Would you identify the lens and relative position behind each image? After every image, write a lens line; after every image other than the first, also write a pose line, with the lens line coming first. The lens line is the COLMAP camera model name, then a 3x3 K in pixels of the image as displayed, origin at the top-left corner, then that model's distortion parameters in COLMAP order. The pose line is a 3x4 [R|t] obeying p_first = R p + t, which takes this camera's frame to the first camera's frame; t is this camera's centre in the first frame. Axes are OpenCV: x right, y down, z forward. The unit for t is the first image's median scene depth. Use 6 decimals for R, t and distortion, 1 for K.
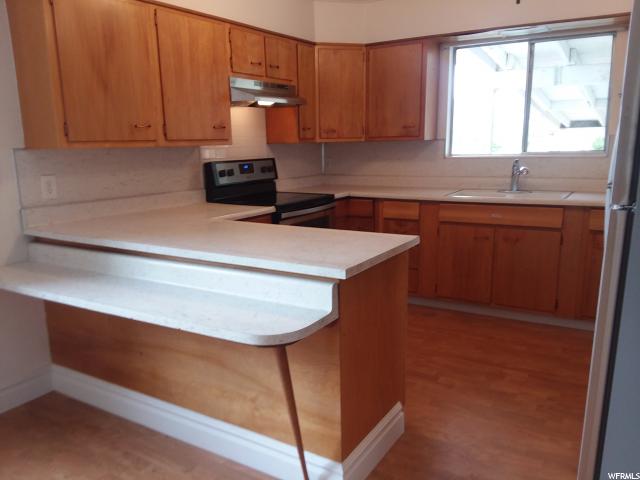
lens RADIAL K [[514.8, 0, 321.3], [0, 514.8, 253.4], [0, 0, 1]] dist [0.121987, -0.183071]
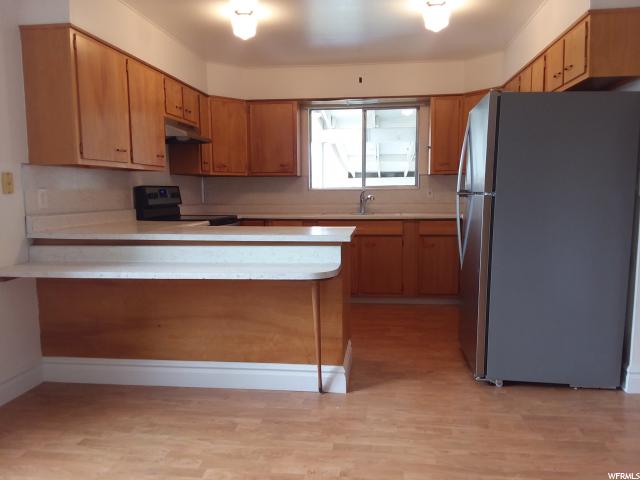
lens RADIAL K [[514.8, 0, 321.3], [0, 514.8, 253.4], [0, 0, 1]] dist [0.121987, -0.183071]
pose [[0.909287, -0.035831, 0.414624, -0.330511], [0.076344, 0.993741, -0.081548, 0.098542], [-0.409107, 0.105805, 0.906331, -0.203692]]
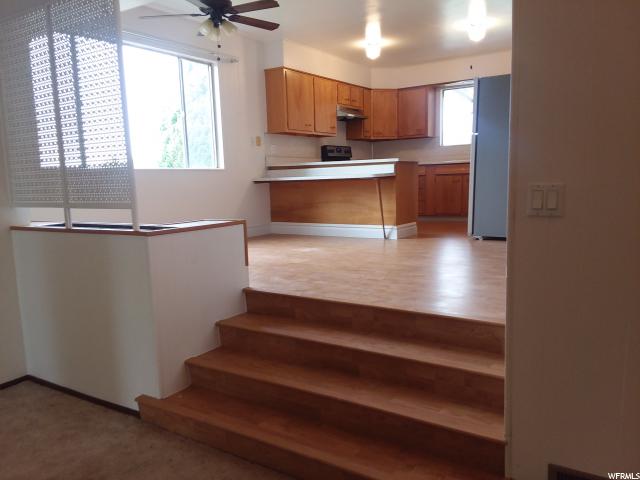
lens RADIAL K [[514.8, 0, 321.3], [0, 514.8, 253.4], [0, 0, 1]] dist [0.121987, -0.183071]
pose [[0.999418, -0.002277, -0.034041, -0.154259], [-0.000005, 0.997760, -0.066891, 0.395317], [0.034117, 0.066852, 0.997179, -1.048228]]
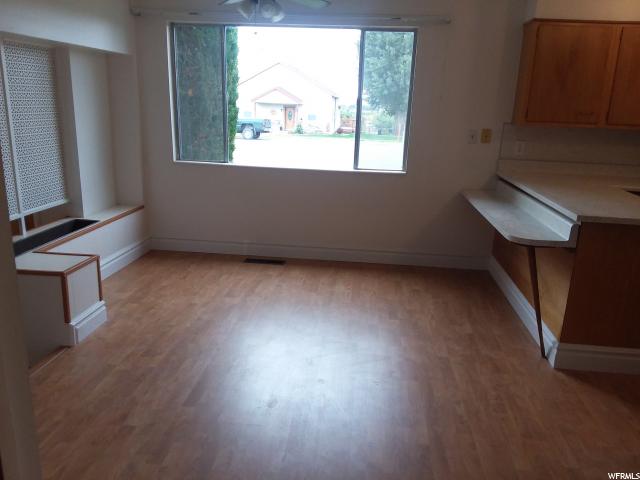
lens RADIAL K [[514.8, 0, 321.3], [0, 514.8, 253.4], [0, 0, 1]] dist [0.121987, -0.183071]
pose [[0.438024, 0.288461, -0.851425, 0.502872], [-0.237081, 0.950657, 0.200111, 0.003532], [0.867137, 0.114203, 0.484799, -0.203093]]
